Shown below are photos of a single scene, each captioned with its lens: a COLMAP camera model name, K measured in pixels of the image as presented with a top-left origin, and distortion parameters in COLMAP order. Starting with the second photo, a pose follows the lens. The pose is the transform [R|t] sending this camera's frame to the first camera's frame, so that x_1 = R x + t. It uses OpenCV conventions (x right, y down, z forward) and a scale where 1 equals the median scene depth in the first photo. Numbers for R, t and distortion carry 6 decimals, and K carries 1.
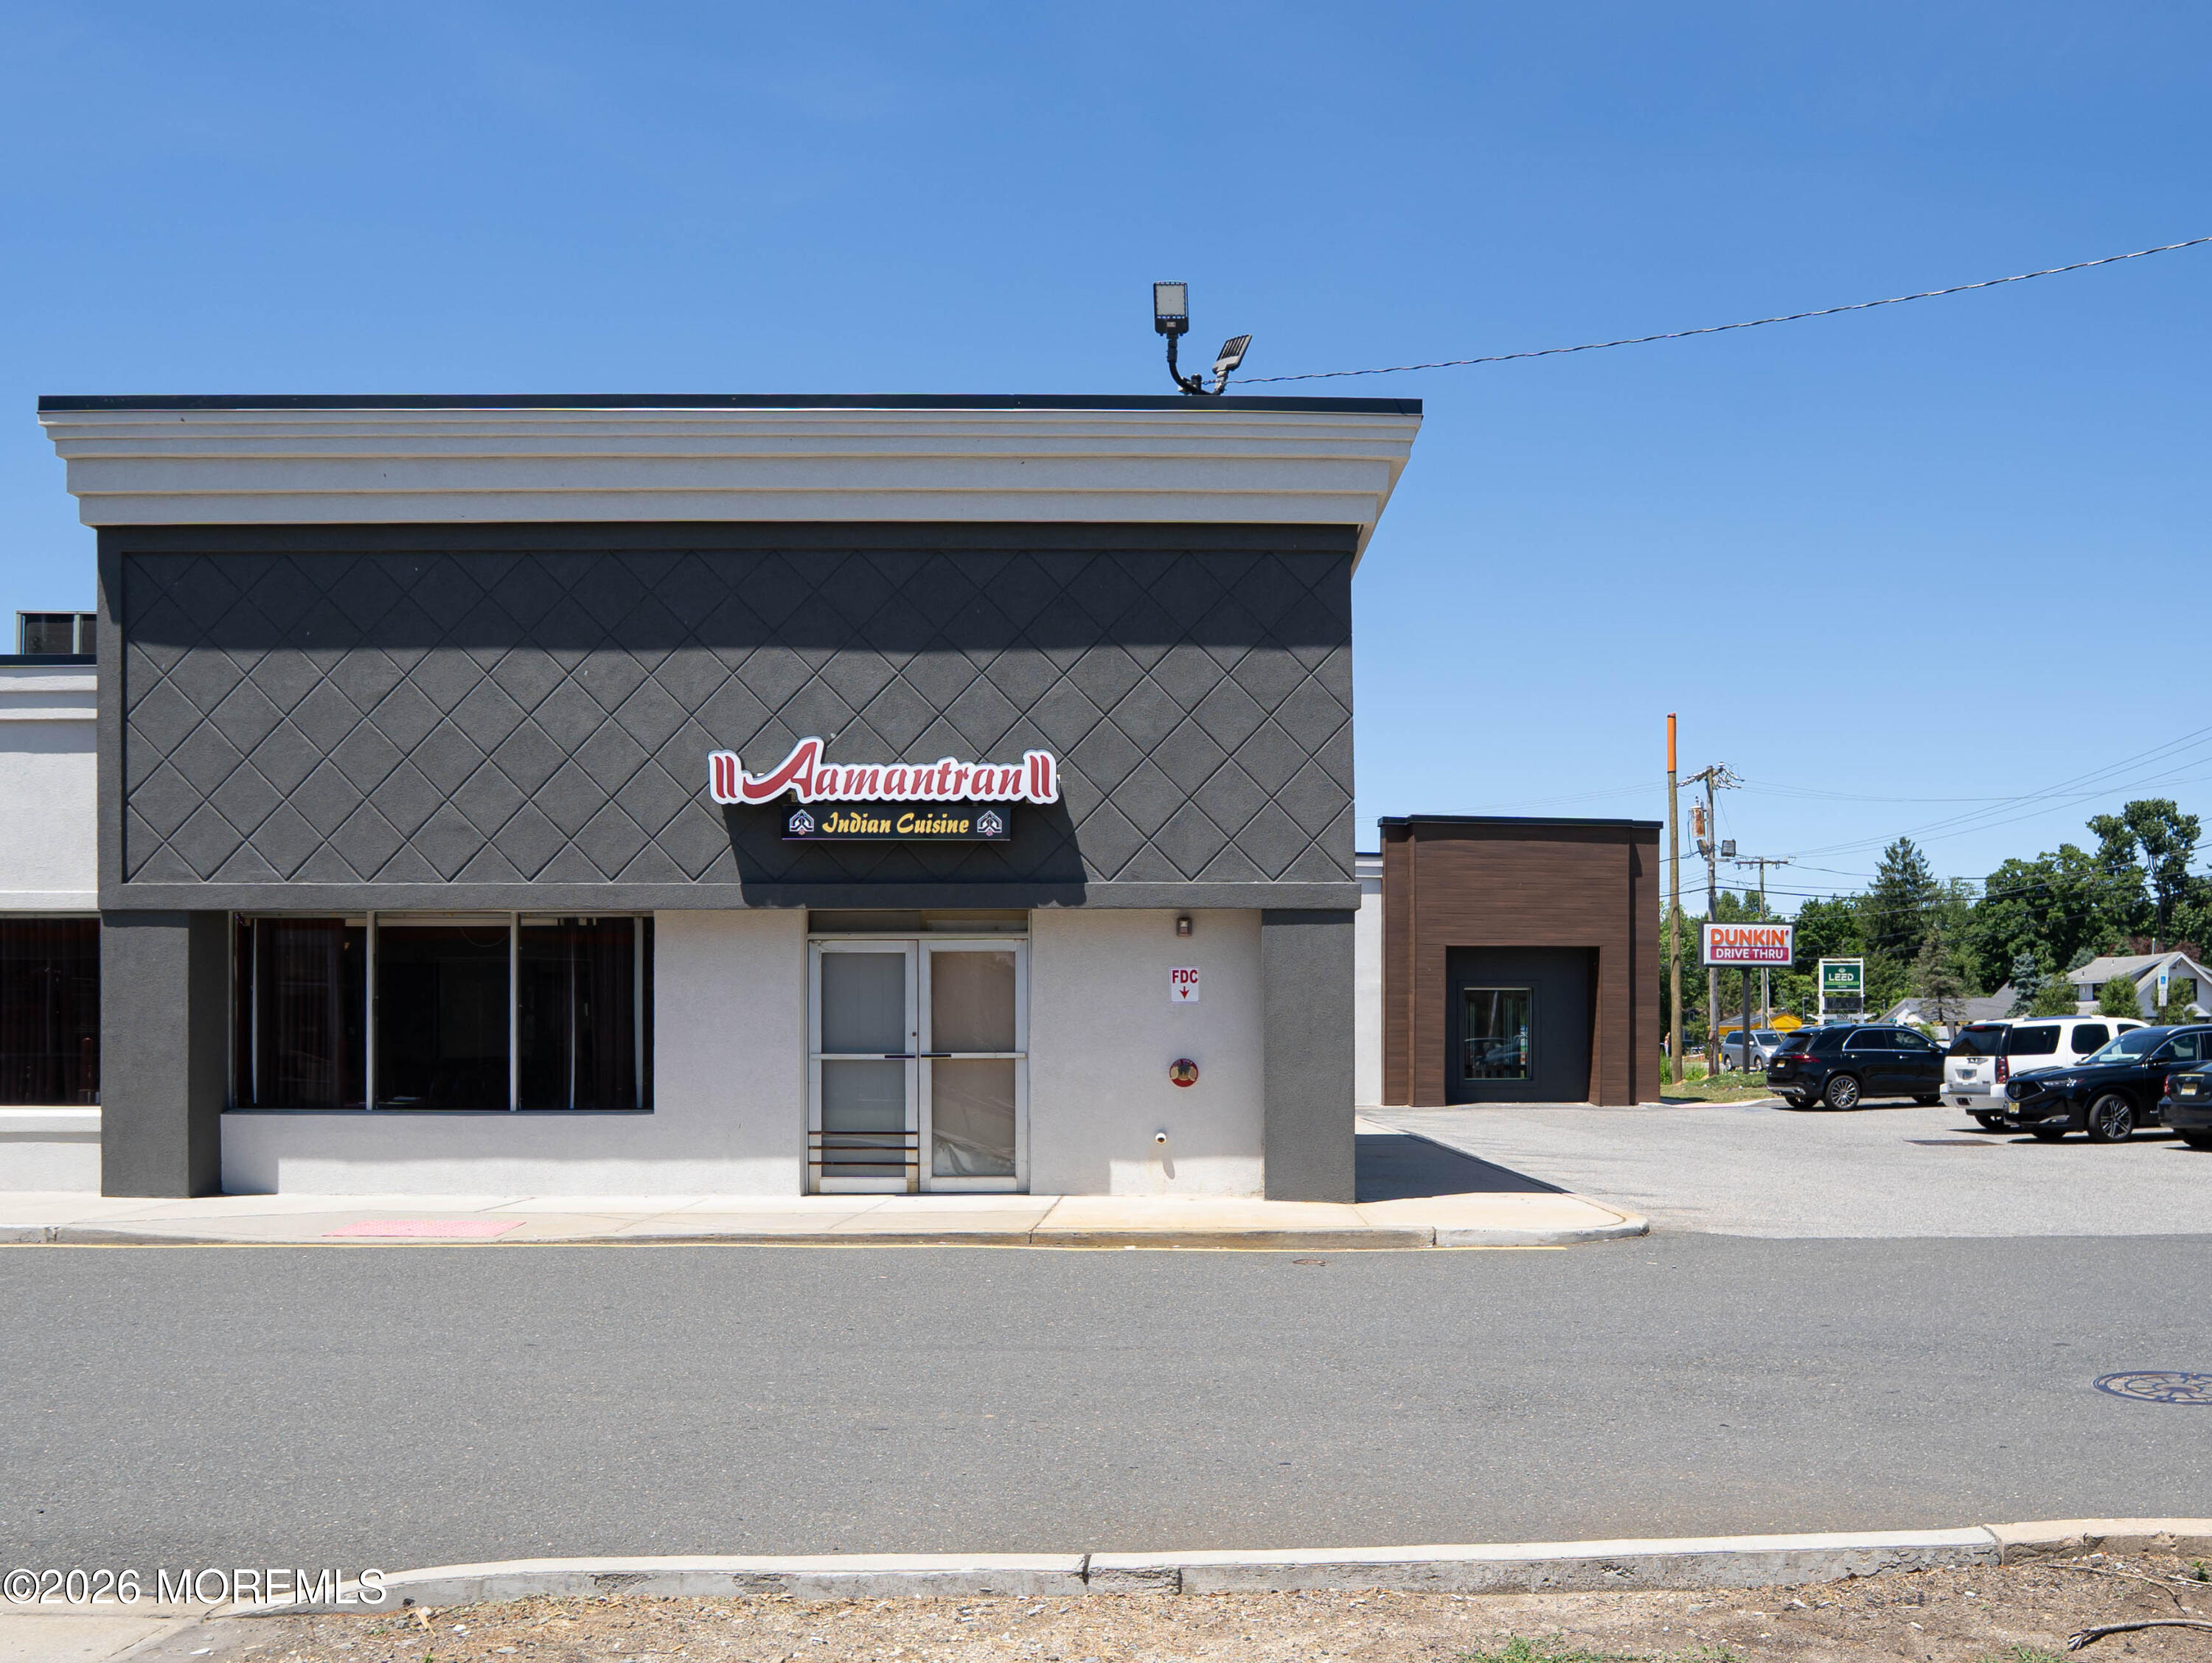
lens RADIAL K [[1726.8, 0, 1157.3], [0, 1726.8, 1023.4], [0, 0, 1]] dist [-0.074120, 0.044092]
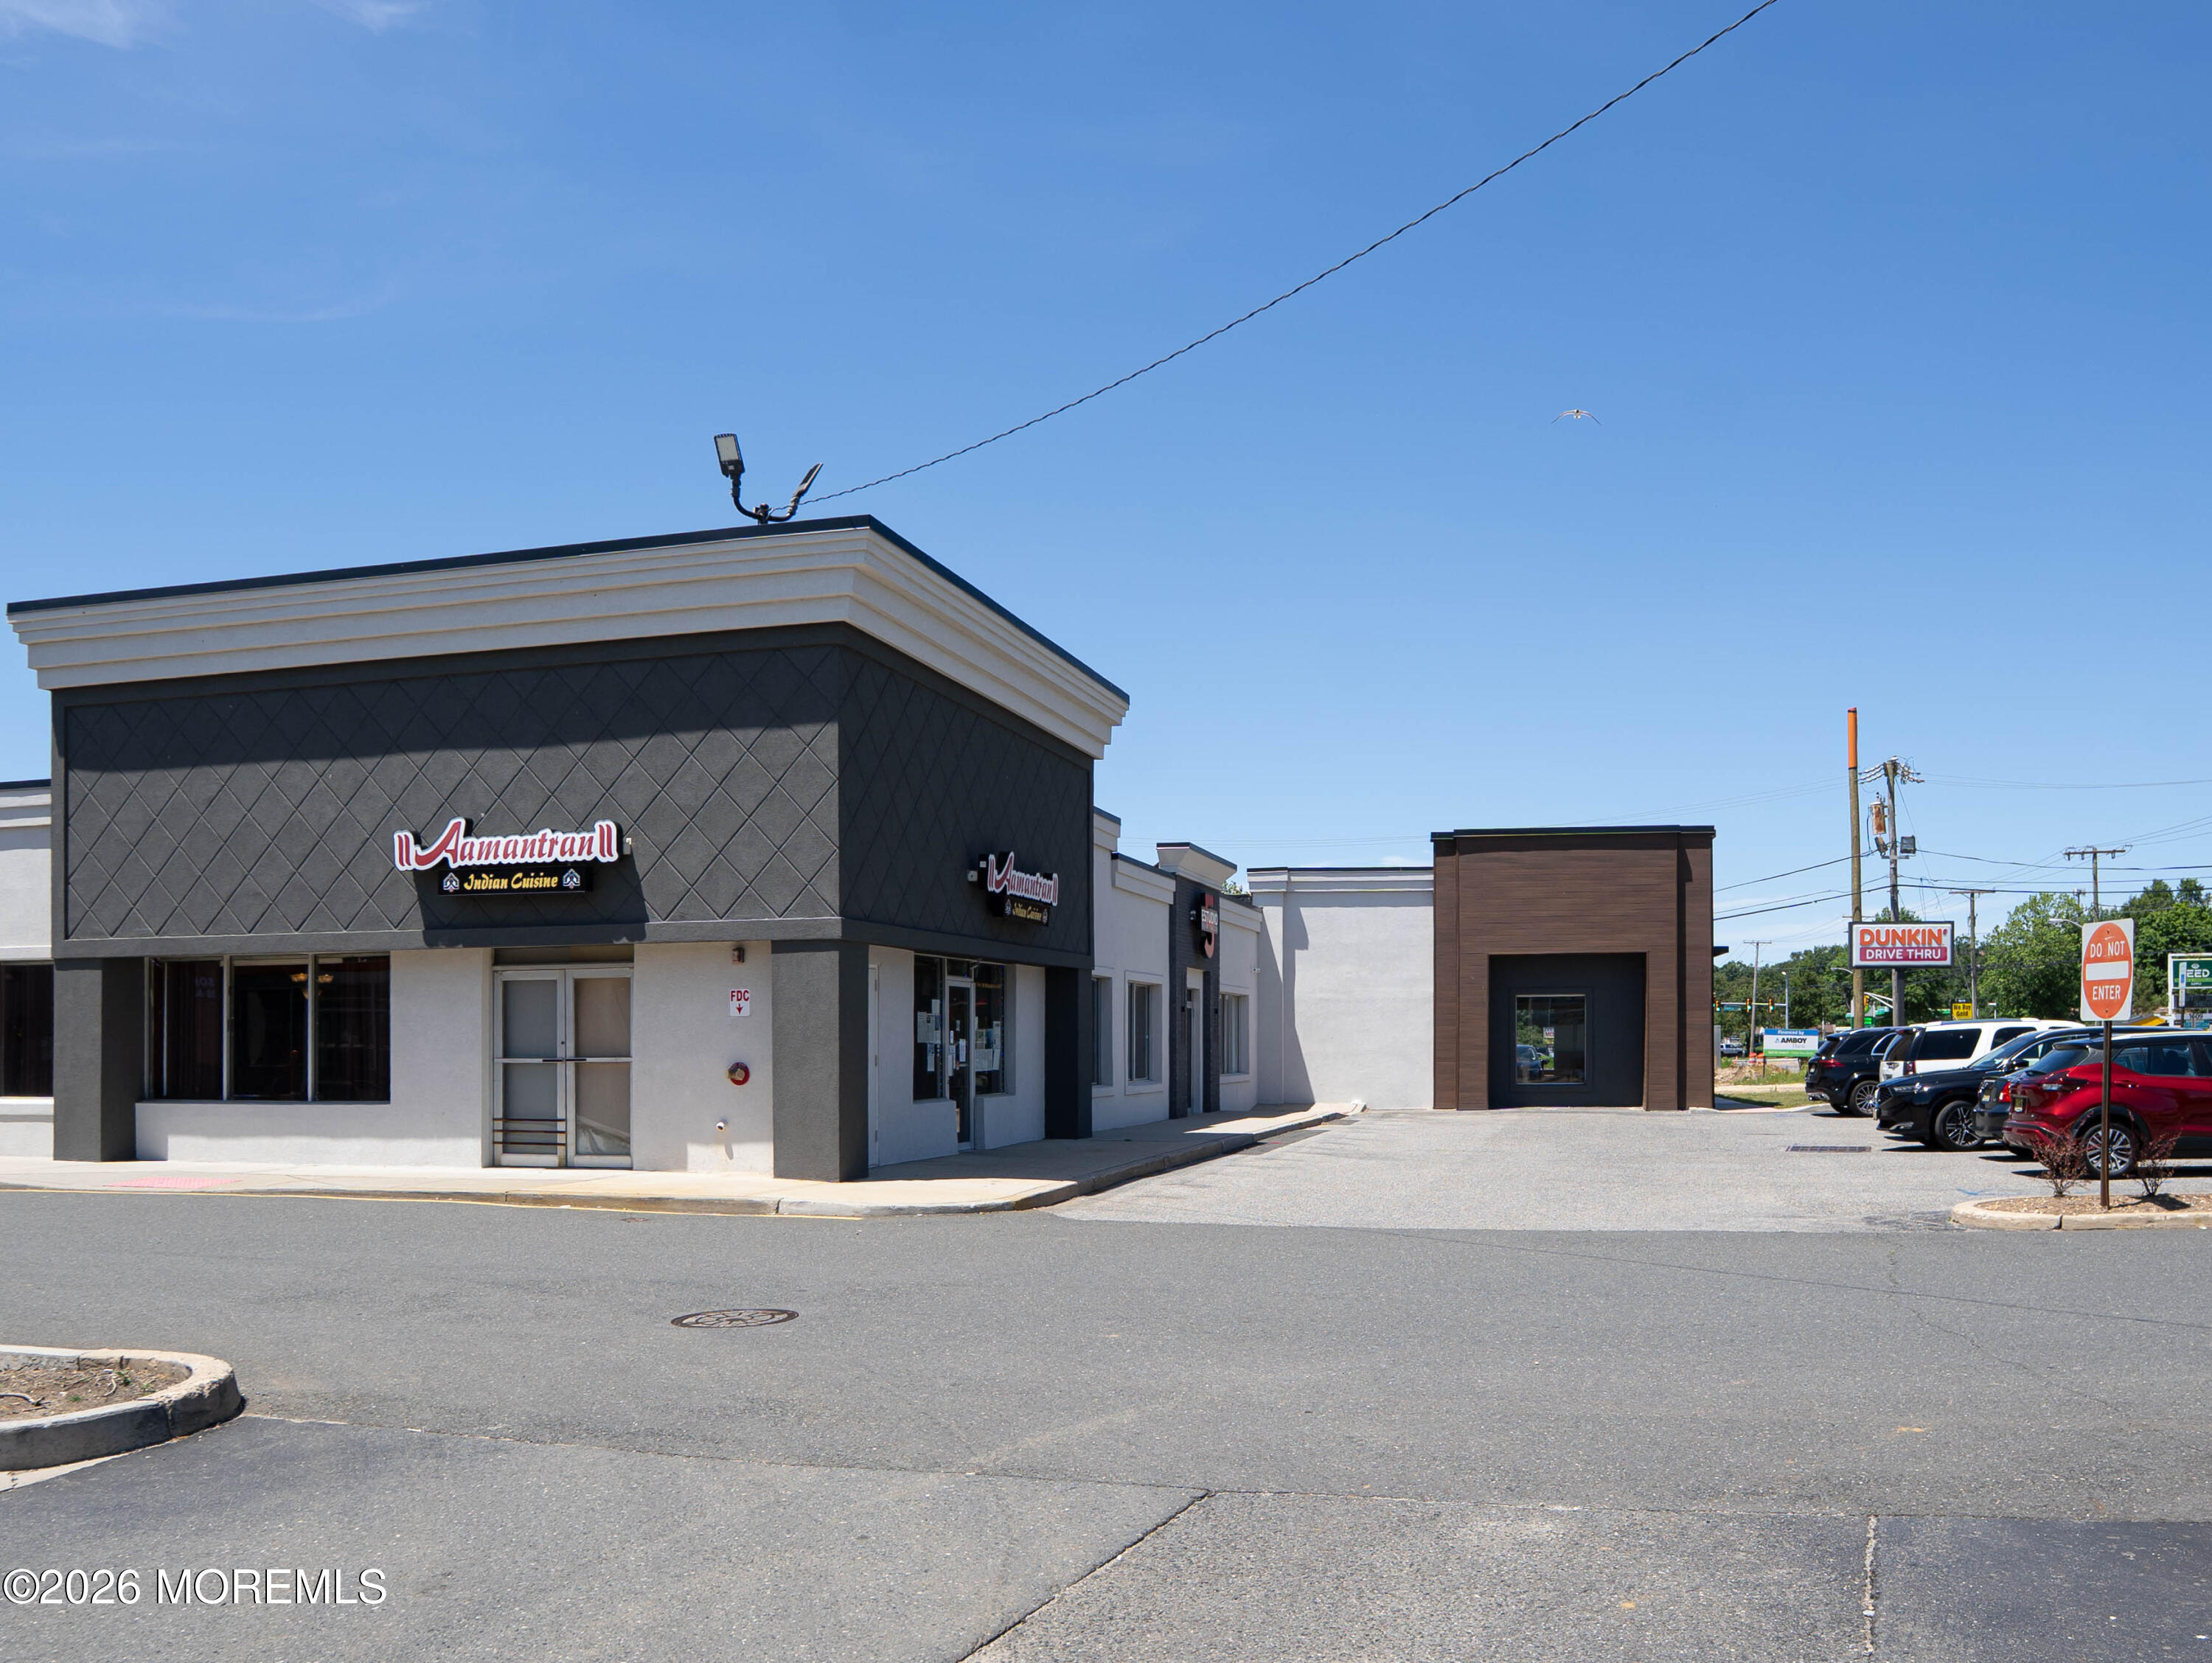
lens RADIAL K [[1726.8, 0, 1157.3], [0, 1726.8, 1023.4], [0, 0, 1]] dist [-0.074120, 0.044092]
pose [[0.957592, -0.008428, -0.288005, 0.677735], [0.006984, 0.999957, -0.006040, 0.002674], [0.288044, 0.003772, 0.957610, -0.096779]]
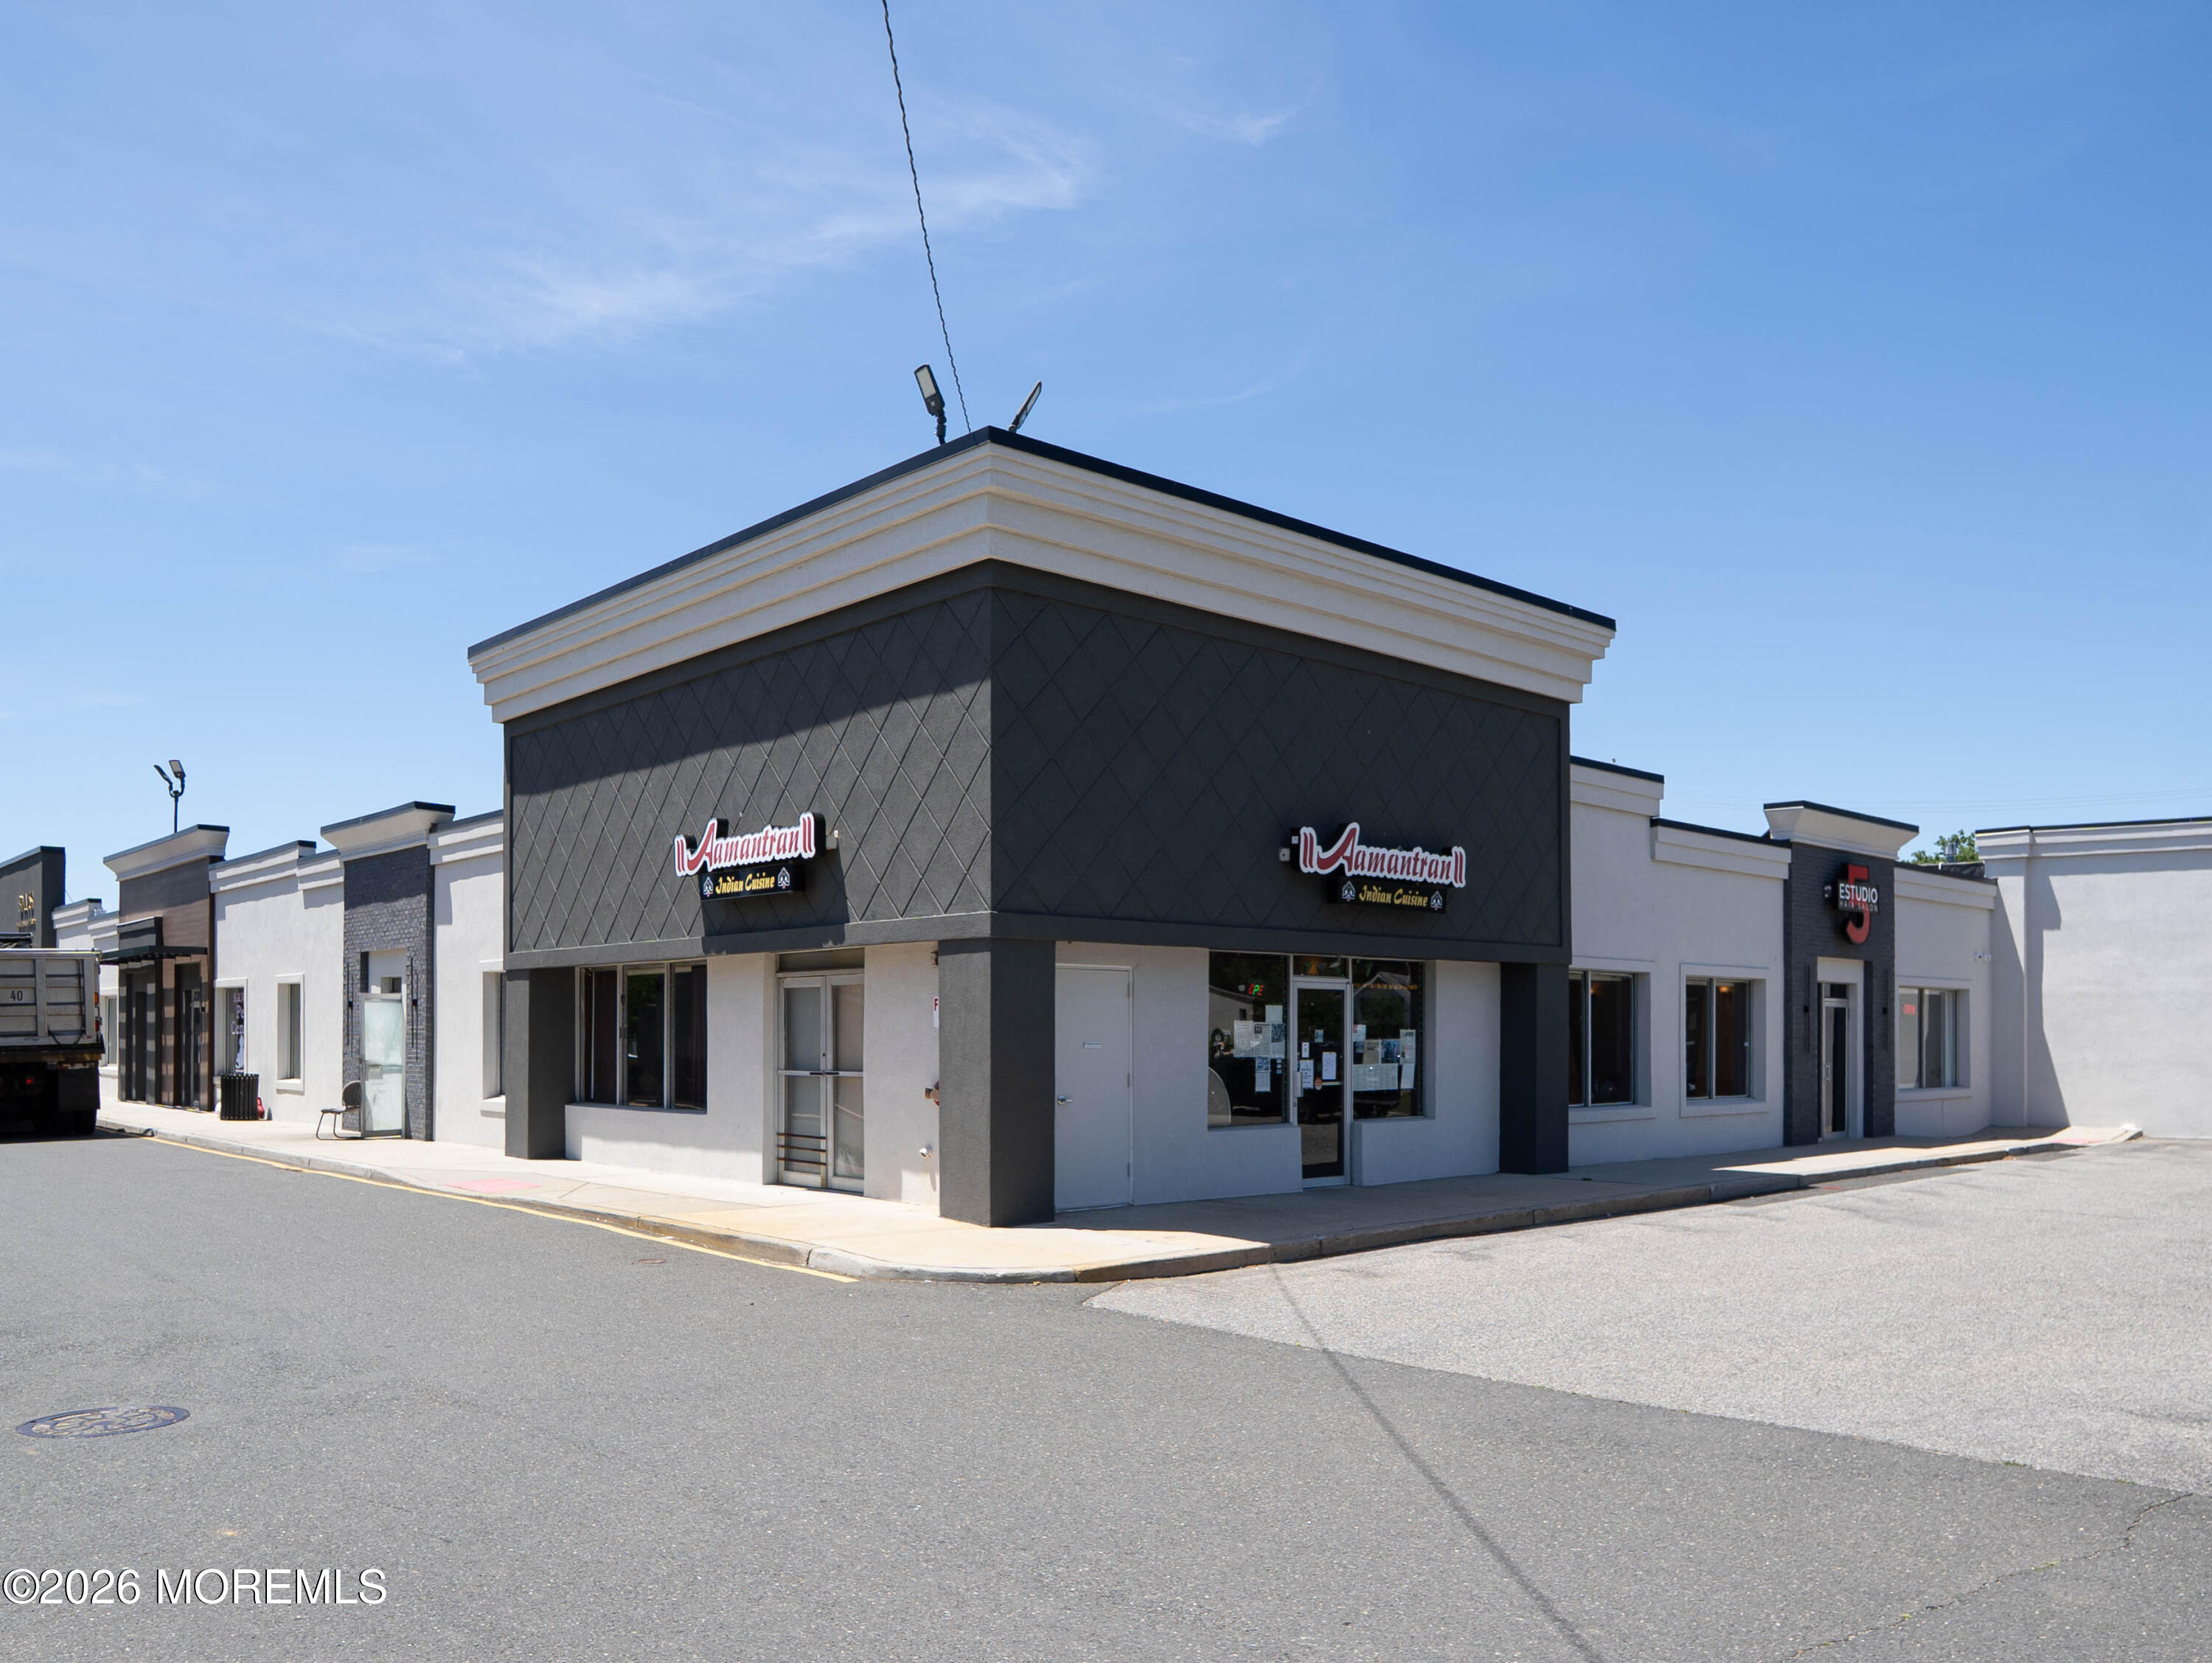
lens RADIAL K [[1726.8, 0, 1157.3], [0, 1726.8, 1023.4], [0, 0, 1]] dist [-0.074120, 0.044092]
pose [[0.675782, -0.004488, -0.737088, 0.932388], [0.003120, 0.999990, -0.003228, -0.011445], [0.737095, -0.000118, 0.675789, 0.383391]]
